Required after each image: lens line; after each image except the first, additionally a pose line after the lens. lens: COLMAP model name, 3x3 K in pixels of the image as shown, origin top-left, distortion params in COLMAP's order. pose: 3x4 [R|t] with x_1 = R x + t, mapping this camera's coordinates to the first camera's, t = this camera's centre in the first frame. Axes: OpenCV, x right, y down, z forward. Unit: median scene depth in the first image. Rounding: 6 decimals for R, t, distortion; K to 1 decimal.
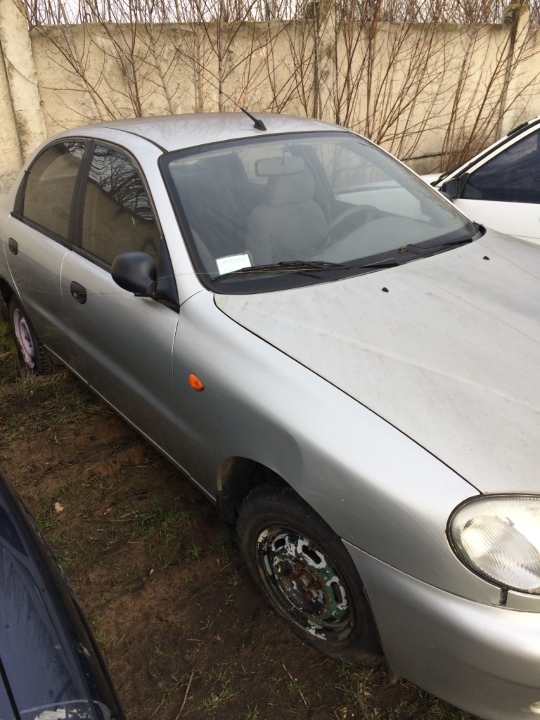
lens RADIAL K [[599.4, 0, 270.0], [0, 599.4, 360.0], [0, 0, 1]] dist [0.078825, -0.079319]
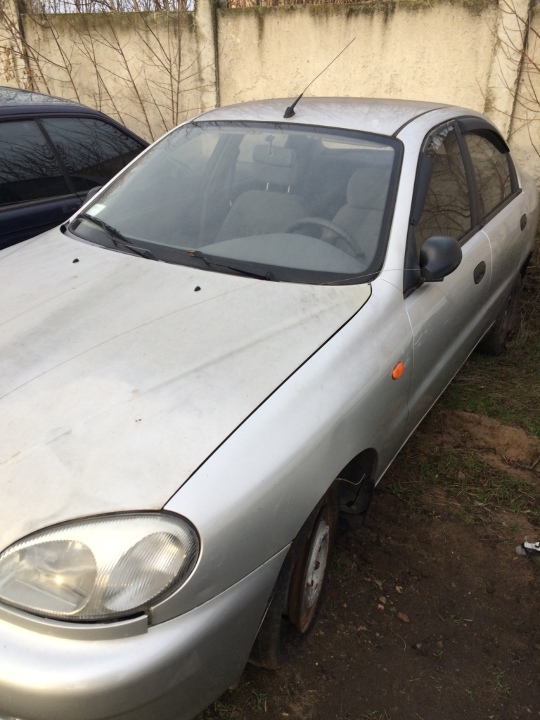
lens RADIAL K [[599.4, 0, 270.0], [0, 599.4, 360.0], [0, 0, 1]] dist [0.078825, -0.079319]
pose [[0.422720, 0.454662, -0.783958, 1.190793], [-0.423167, 0.863979, 0.272893, -0.380179], [0.801397, 0.216388, 0.557619, 0.655813]]
